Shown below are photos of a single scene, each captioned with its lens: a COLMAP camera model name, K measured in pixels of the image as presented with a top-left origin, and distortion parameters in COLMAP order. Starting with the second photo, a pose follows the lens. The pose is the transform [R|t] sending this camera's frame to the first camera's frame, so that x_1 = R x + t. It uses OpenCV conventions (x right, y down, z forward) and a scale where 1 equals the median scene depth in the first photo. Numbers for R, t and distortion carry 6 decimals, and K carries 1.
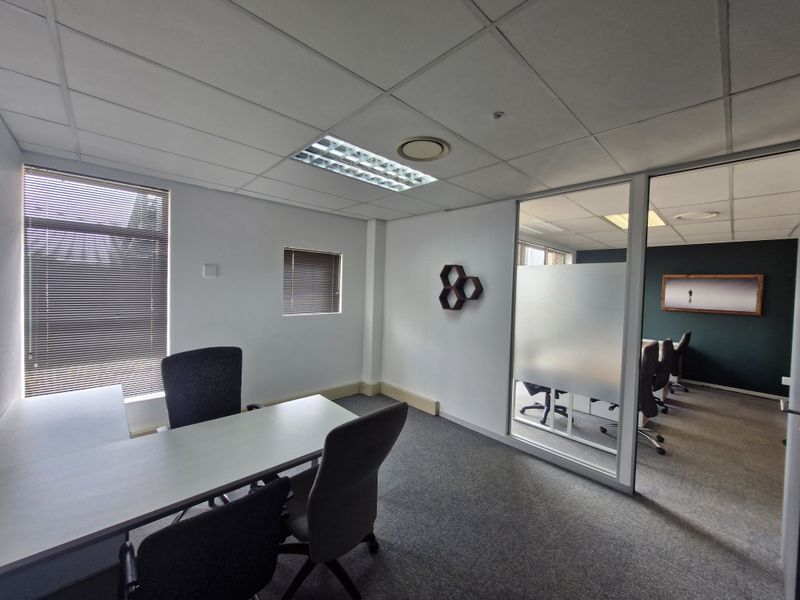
lens RADIAL K [[316.8, 0, 397.0], [0, 316.8, 293.4], [0, 0, 1]] dist [0.008613, -0.000077]
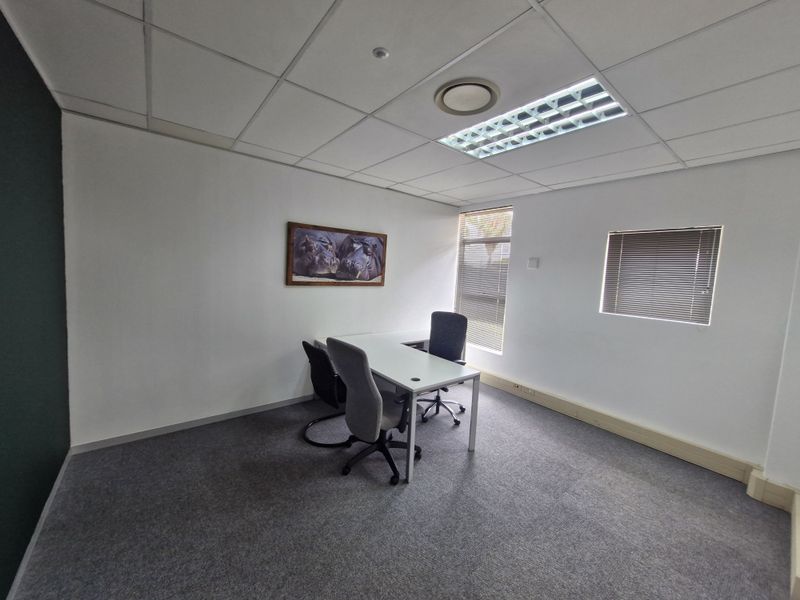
lens RADIAL K [[316.8, 0, 397.0], [0, 316.8, 293.4], [0, 0, 1]] dist [0.008613, -0.000077]
pose [[-0.088930, 0.038005, -0.995313, 0.641250], [-0.073760, 0.996277, 0.044632, 0.023143], [0.993303, 0.077383, -0.085796, 0.627282]]
